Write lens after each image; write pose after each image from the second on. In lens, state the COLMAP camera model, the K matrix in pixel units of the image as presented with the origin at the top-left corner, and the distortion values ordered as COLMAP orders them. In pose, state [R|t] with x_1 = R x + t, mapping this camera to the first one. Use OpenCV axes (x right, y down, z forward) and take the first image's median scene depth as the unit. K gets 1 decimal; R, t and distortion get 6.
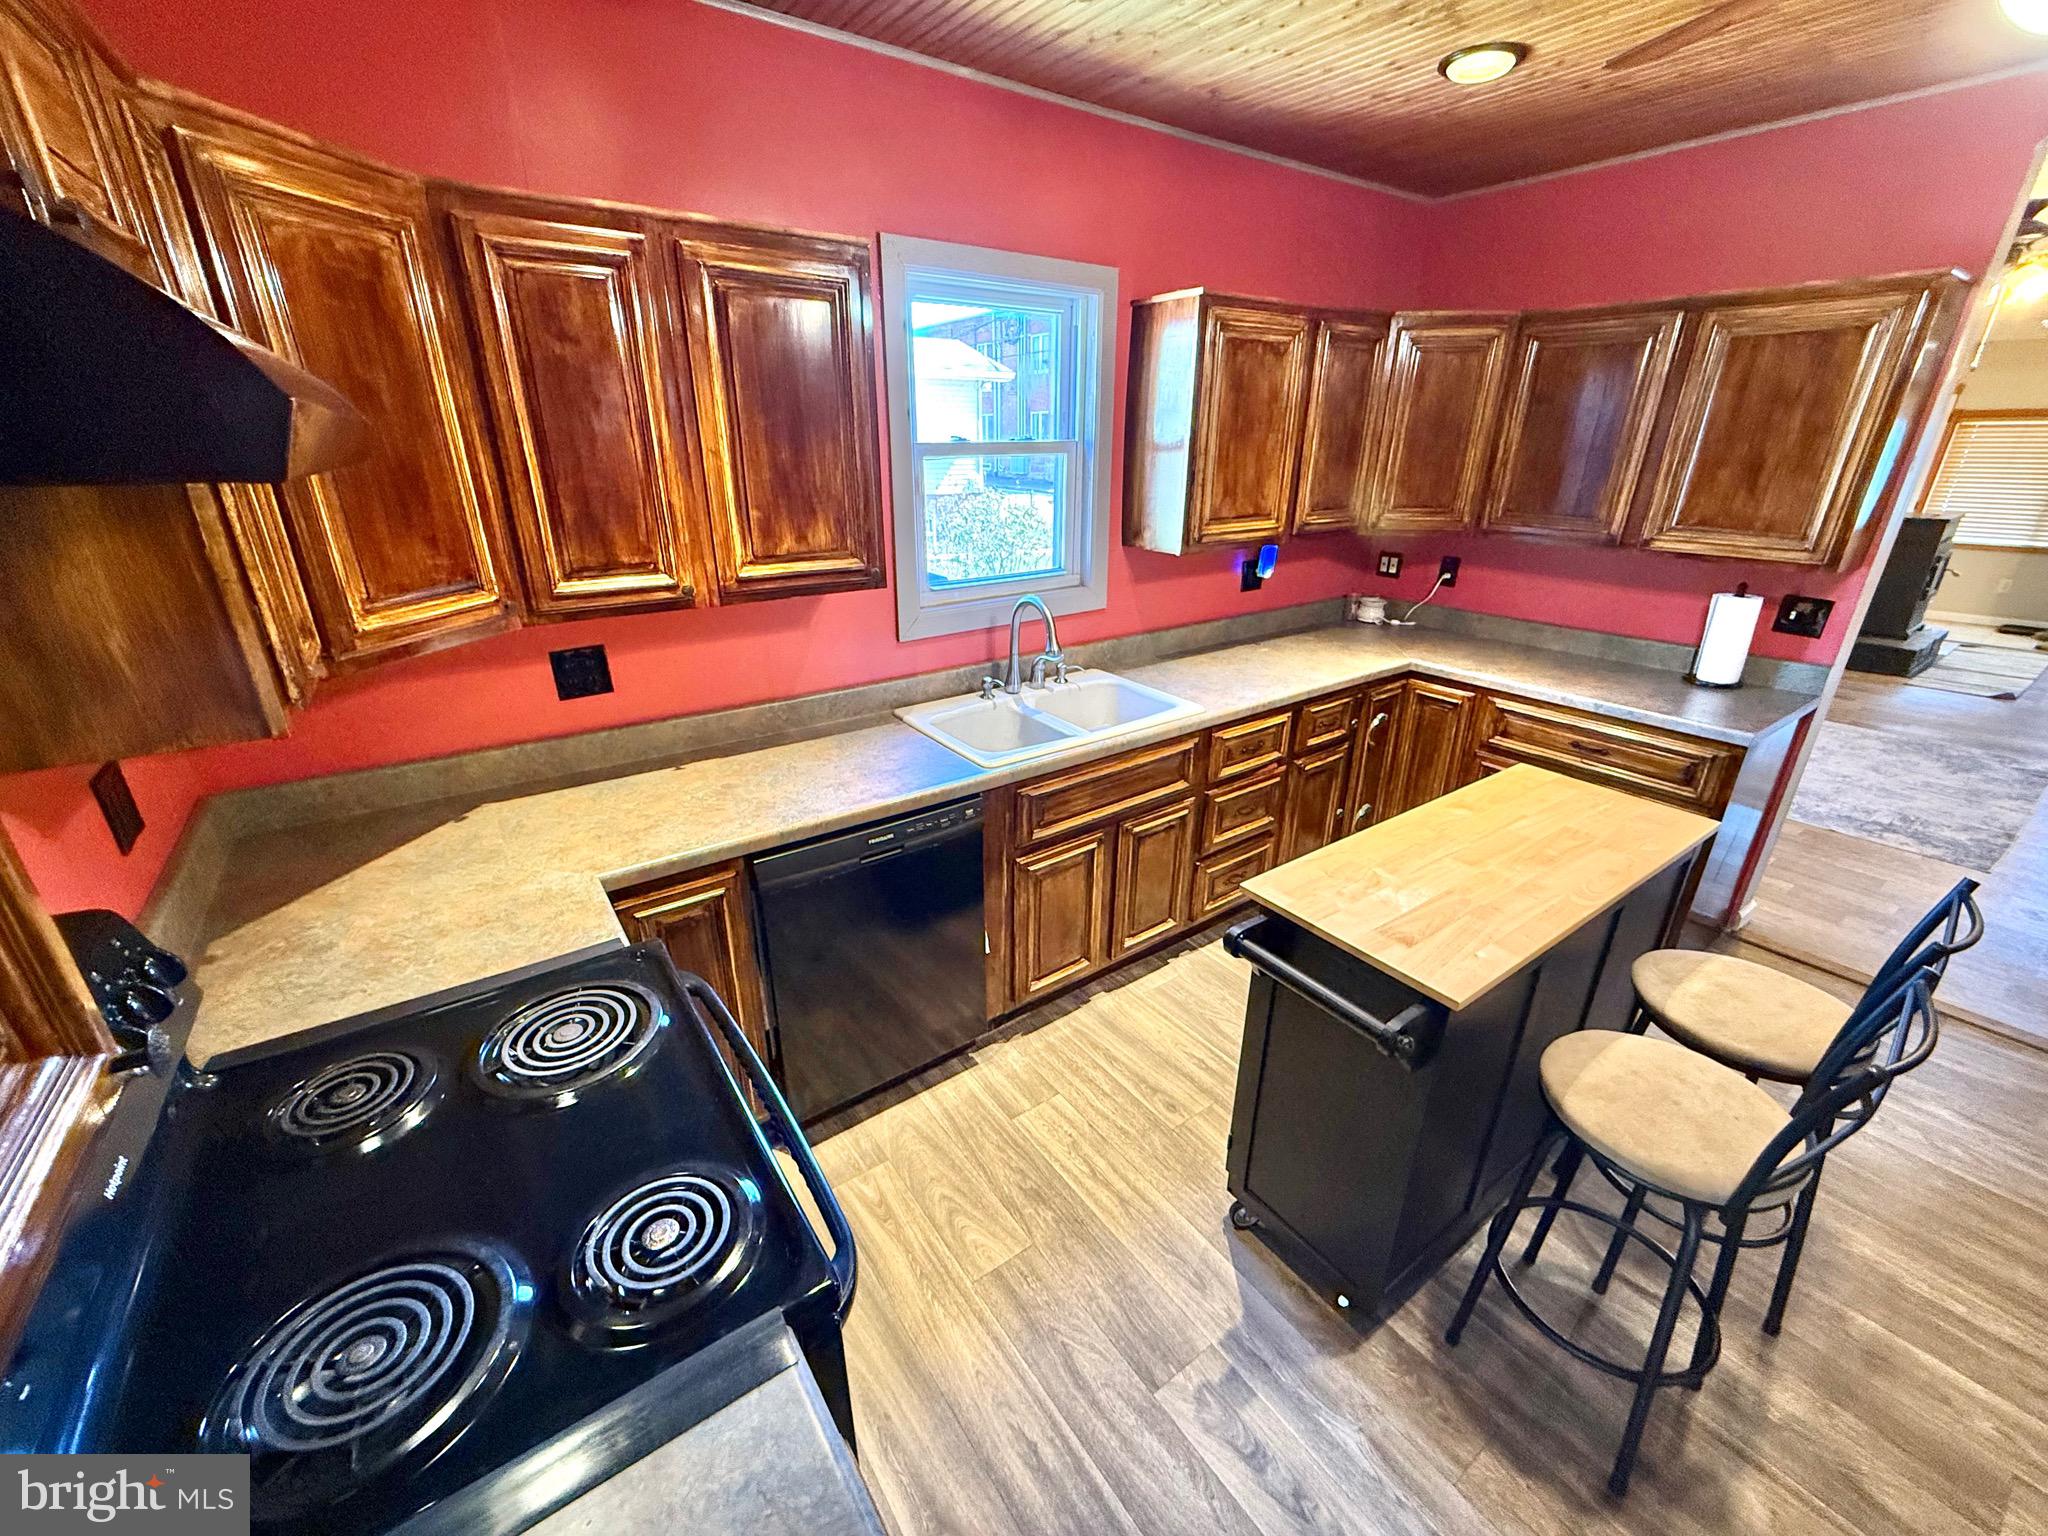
lens RADIAL K [[814.9, 0, 1015.6], [0, 814.9, 768.4], [0, 0, 1]] dist [-0.000152, 0.000157]
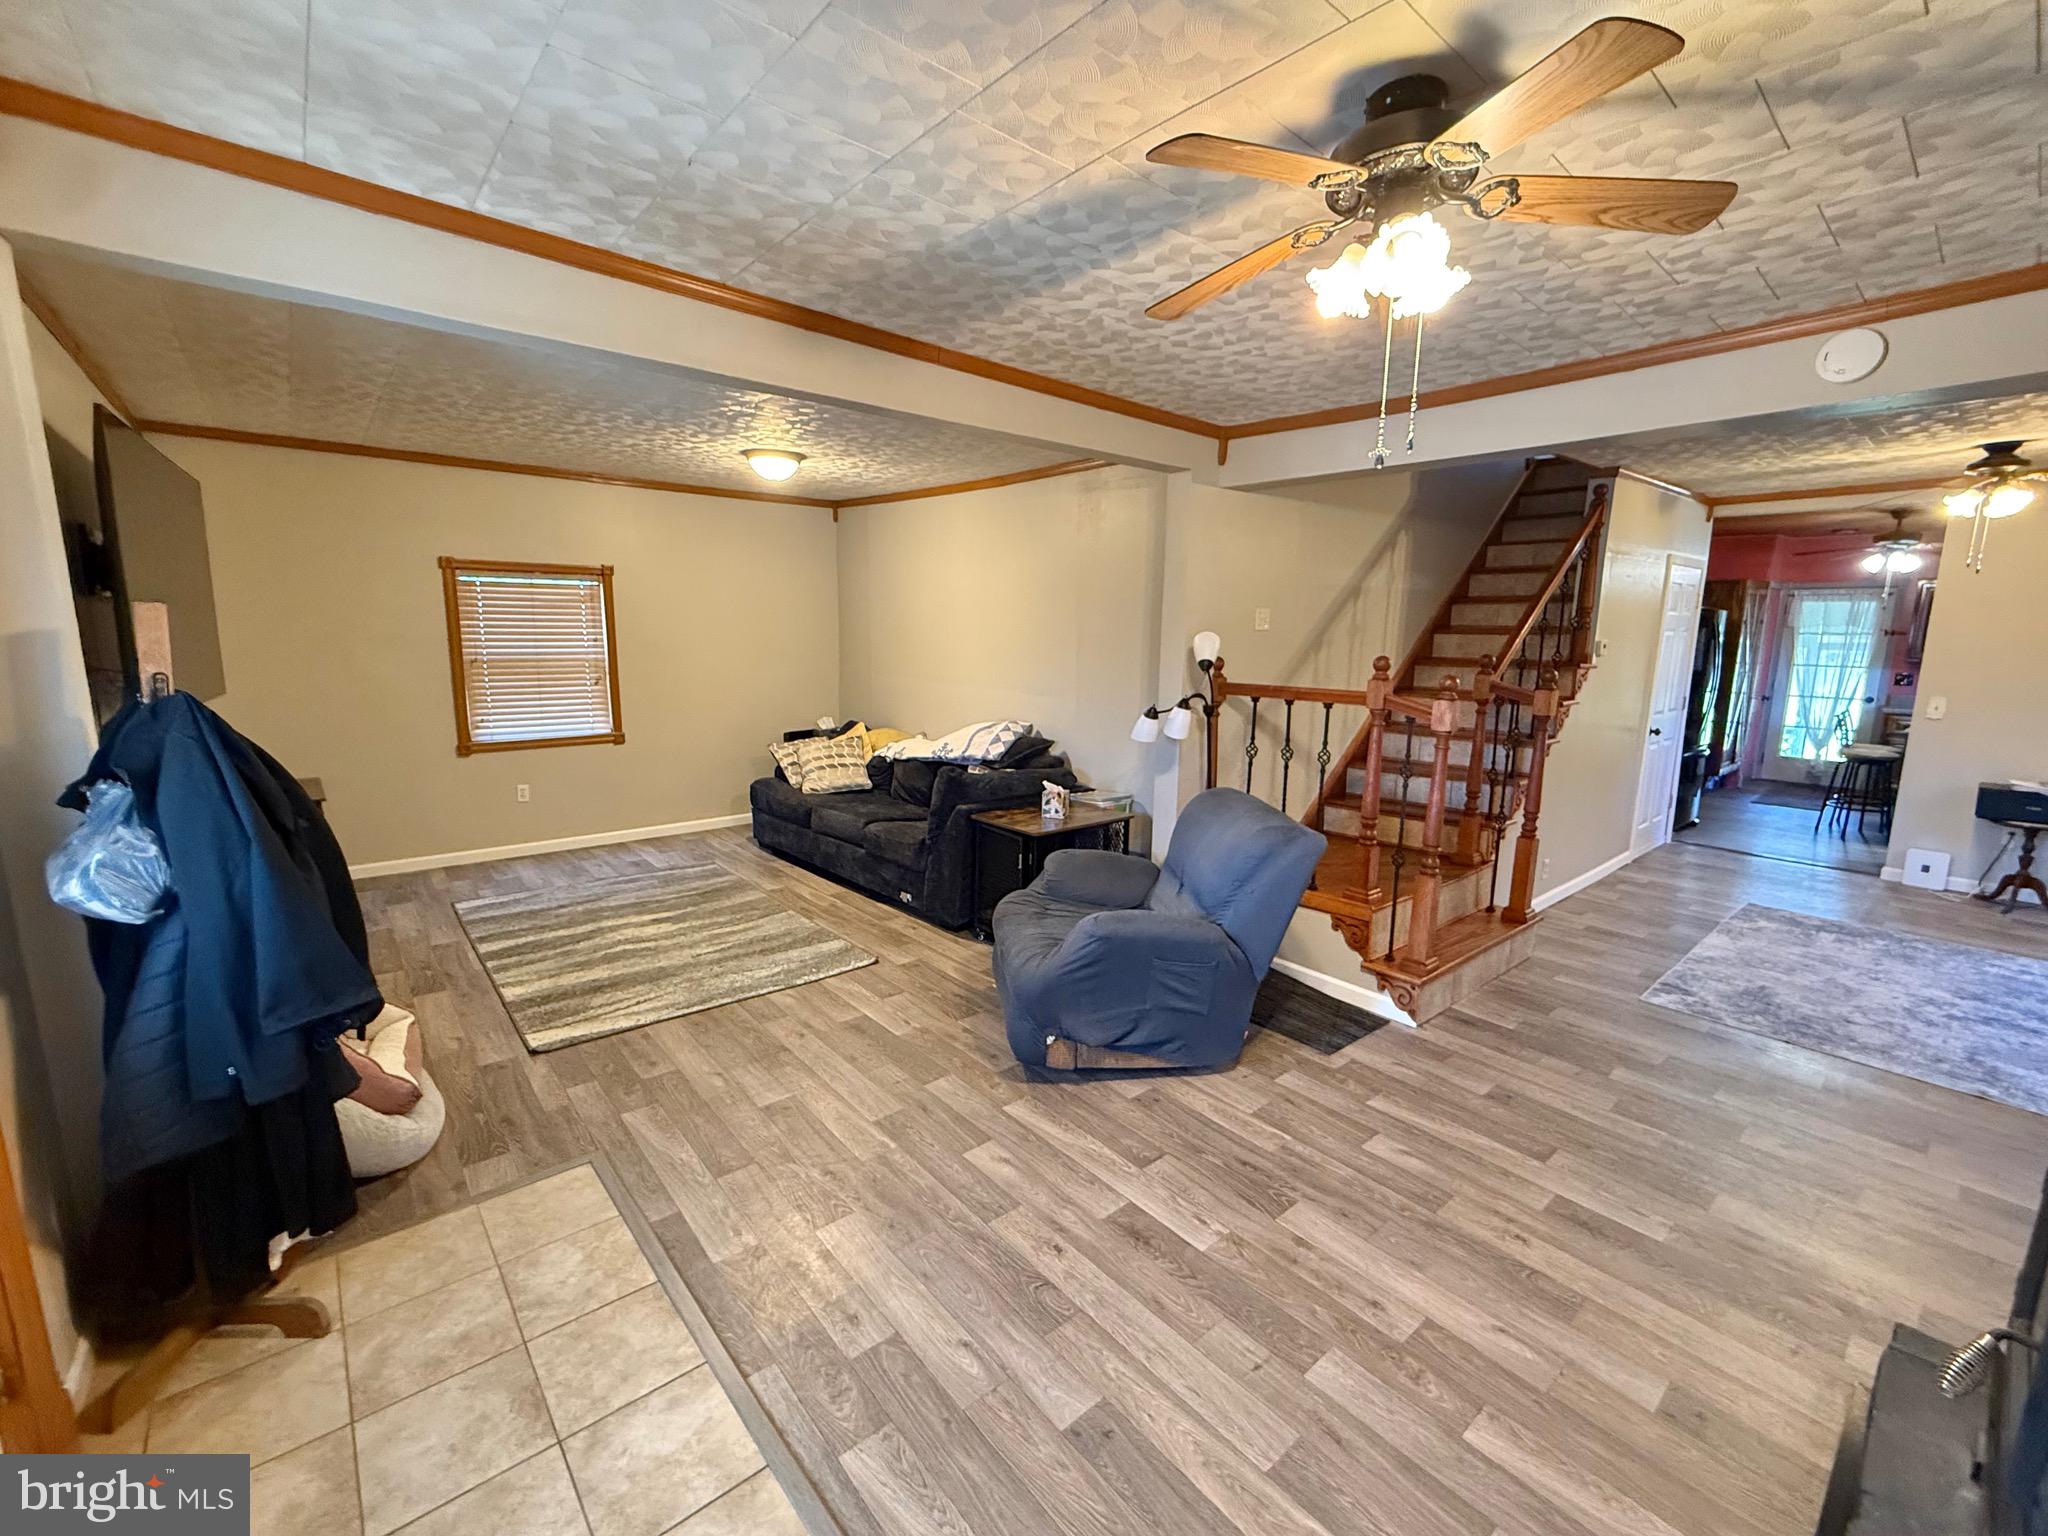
lens RADIAL K [[850.0, 0, 1019.2], [0, 850.0, 766.7], [0, 0, 1]] dist [-0.000711, 0.000730]
pose [[-0.996345, 0.004250, -0.085319, 4.064965], [-0.041142, 0.851419, 0.522871, -1.258313], [0.074865, 0.524470, -0.848131, 3.201107]]
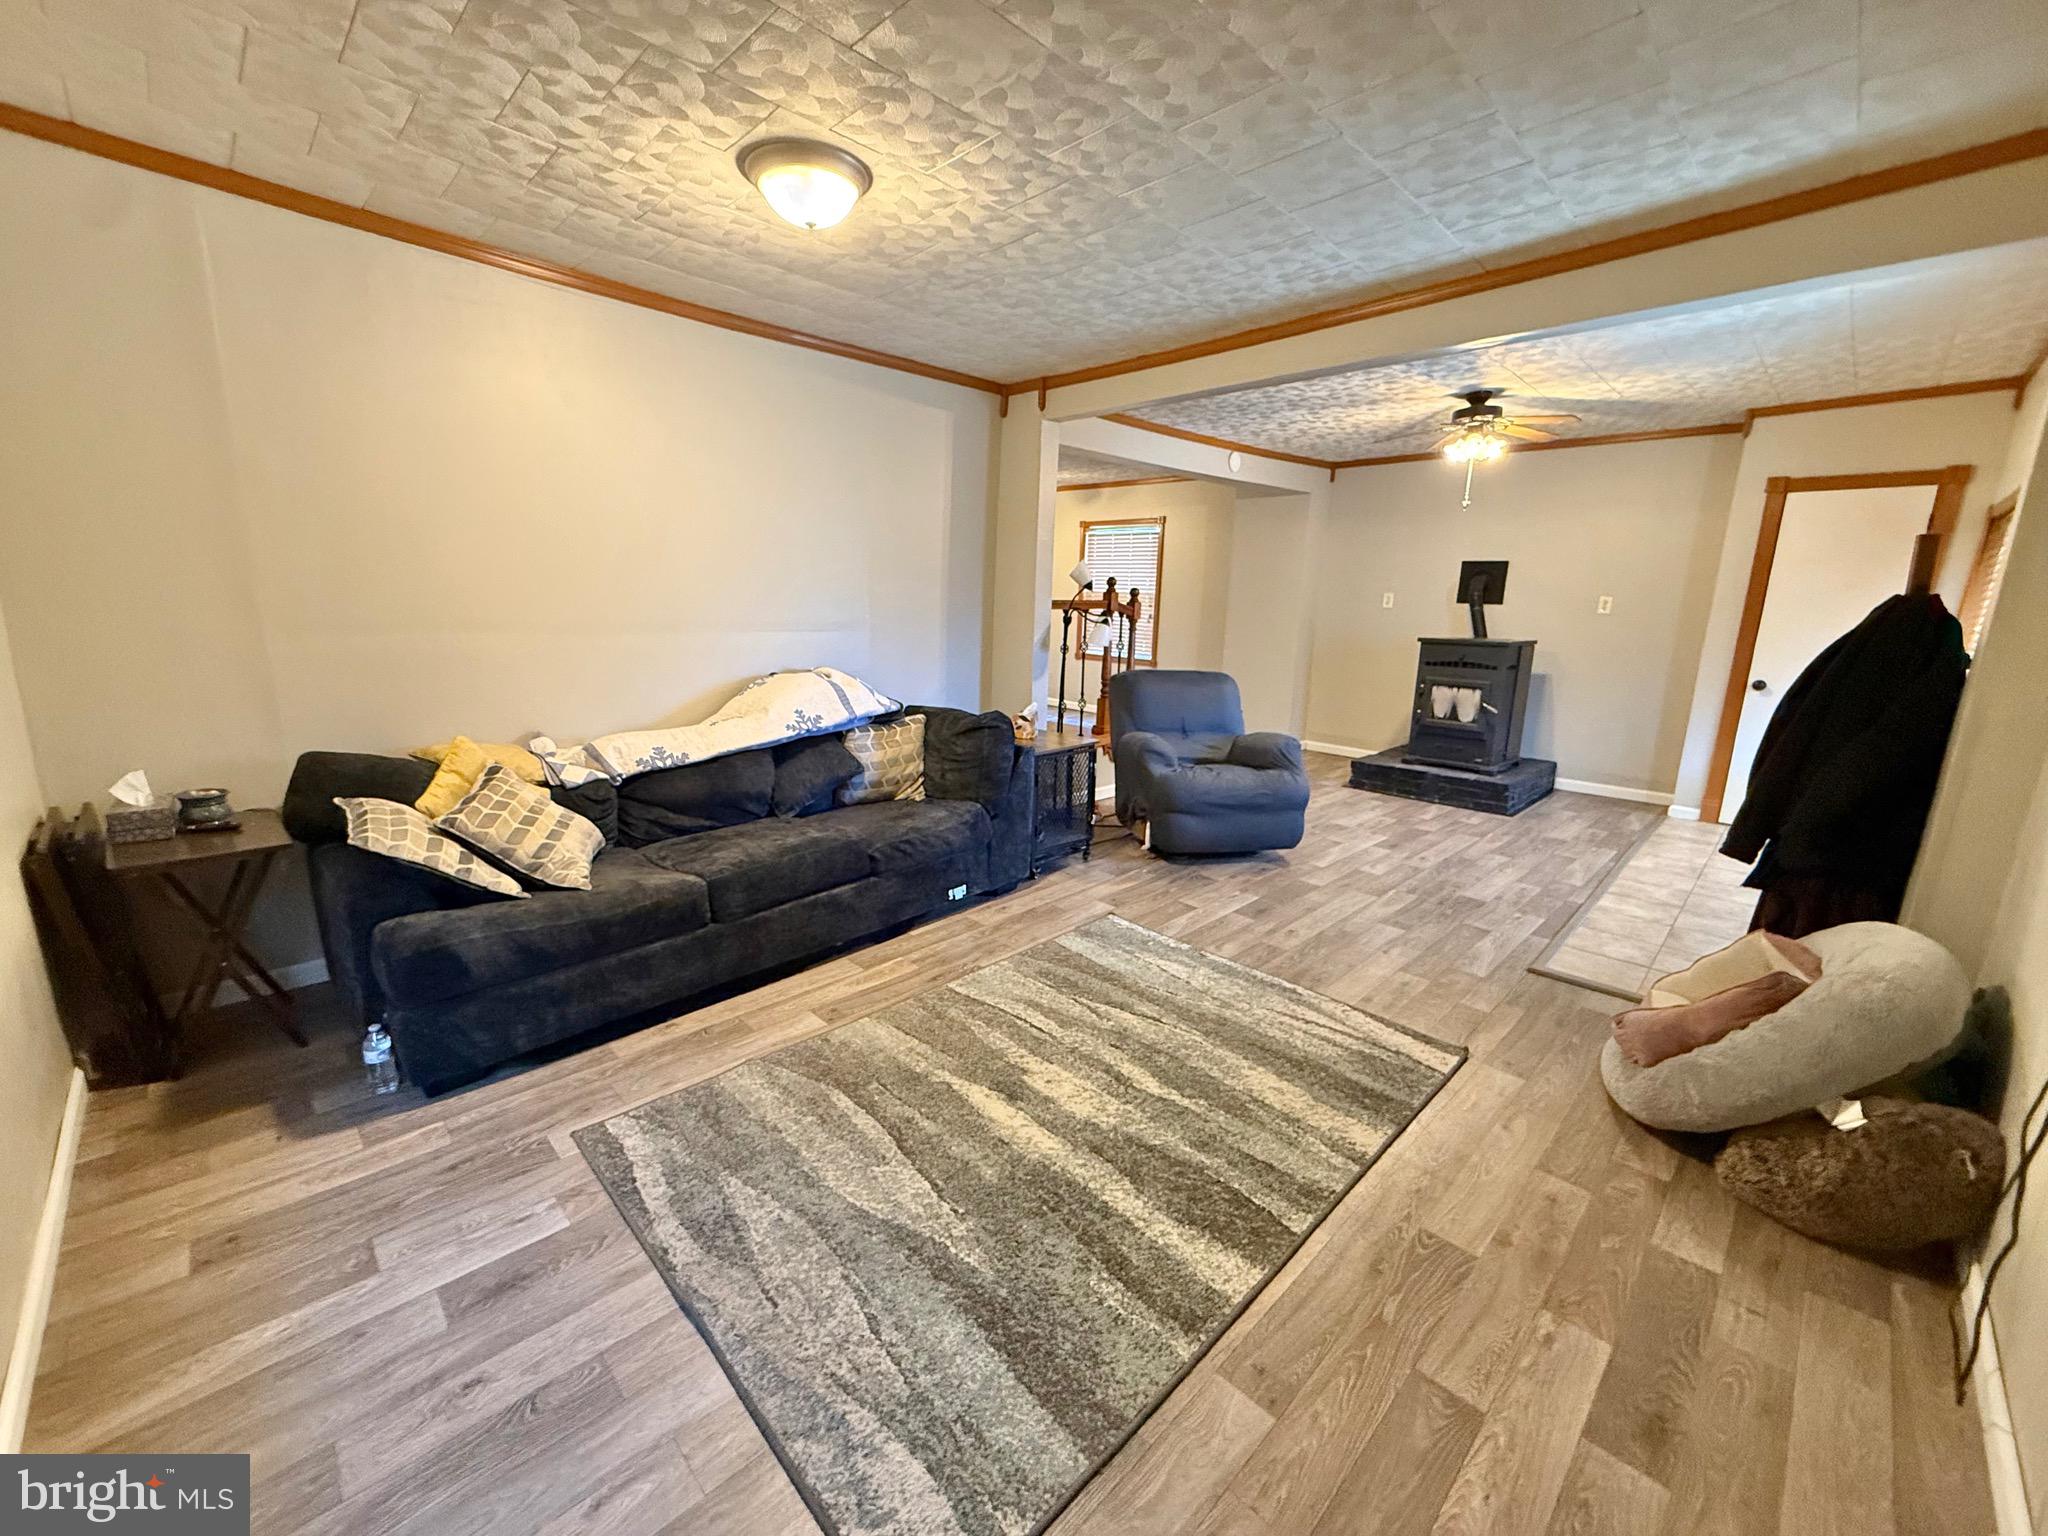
lens RADIAL K [[816.3, 0, 1016.2], [0, 816.3, 767.2], [0, 0, 1]] dist [-0.002908, 0.000855]
pose [[0.158885, 0.219382, -0.962615, 5.711546], [-0.393433, 0.908310, 0.142067, -0.338286], [0.905520, 0.356152, 0.230629, 1.153439]]
